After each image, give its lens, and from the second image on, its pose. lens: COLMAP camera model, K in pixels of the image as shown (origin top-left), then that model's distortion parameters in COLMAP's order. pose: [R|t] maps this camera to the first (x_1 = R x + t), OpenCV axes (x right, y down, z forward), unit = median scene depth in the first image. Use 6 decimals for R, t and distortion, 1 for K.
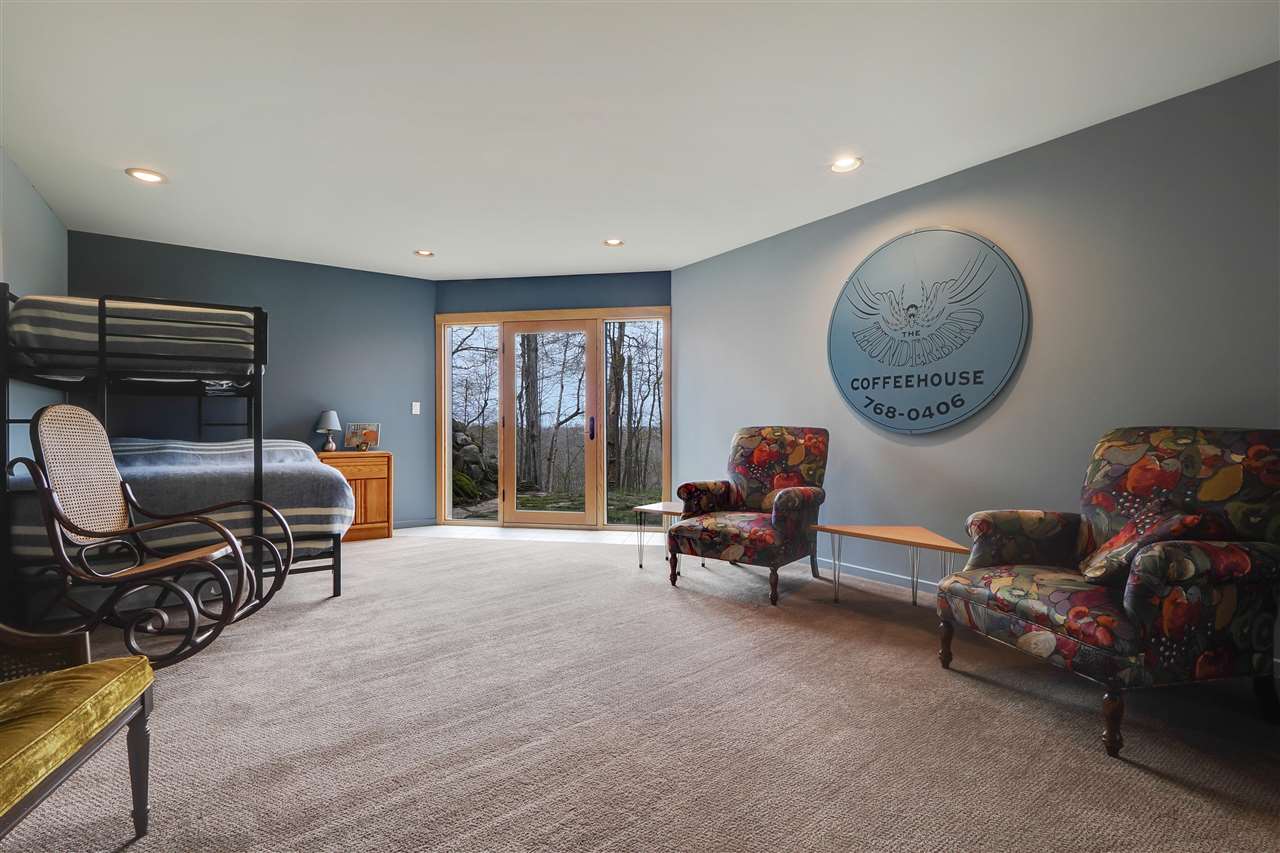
lens RADIAL K [[608.8, 0, 643.0], [0, 608.8, 426.4], [0, 0, 1]] dist [-0.000192, -0.000123]
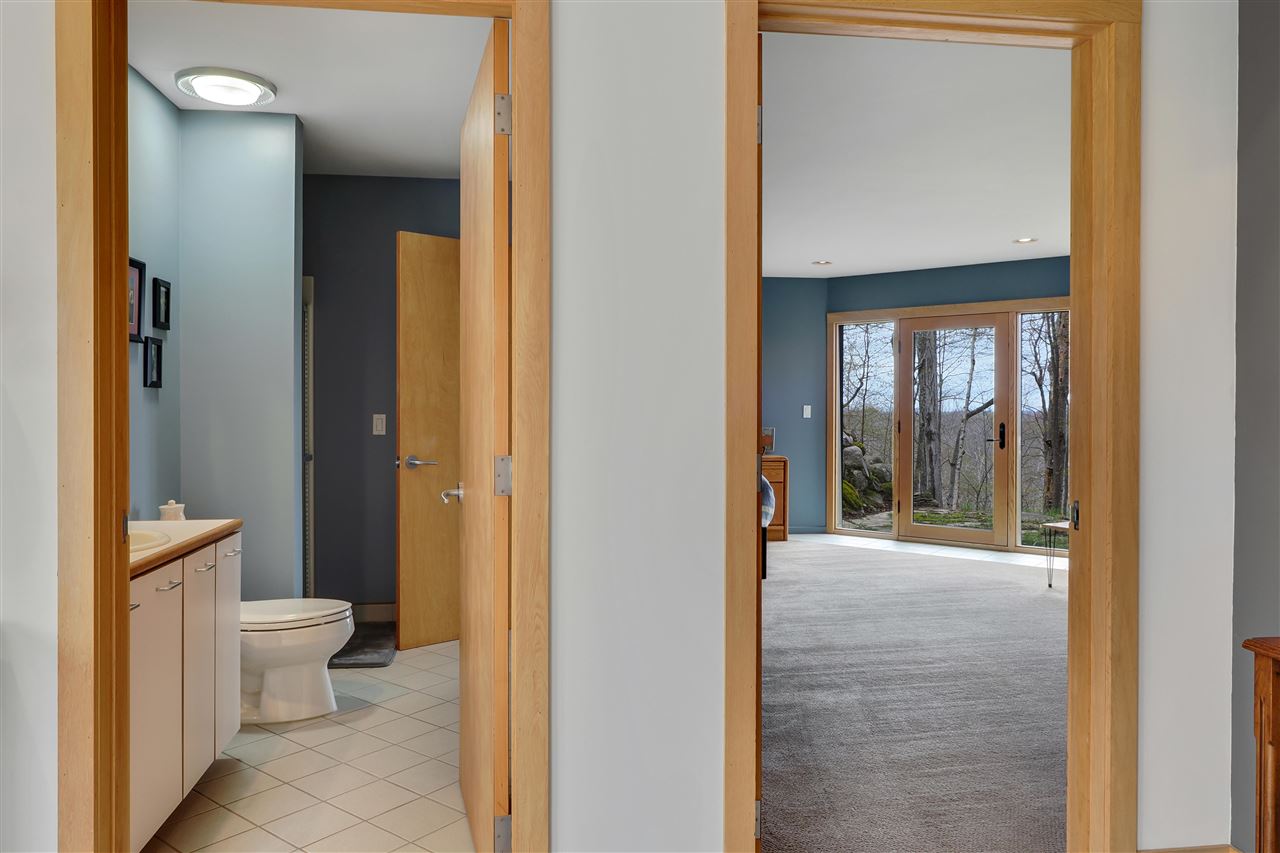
lens RADIAL K [[830.3, 0, 640.0], [0, 830.3, 426.5], [0, 0, 1]] dist [-0.003608, -0.000490]
pose [[0.870792, 0.010074, -0.491548, 0.050730], [-0.004193, 0.999906, 0.013064, -0.024691], [0.491633, -0.009315, 0.870752, -0.312006]]
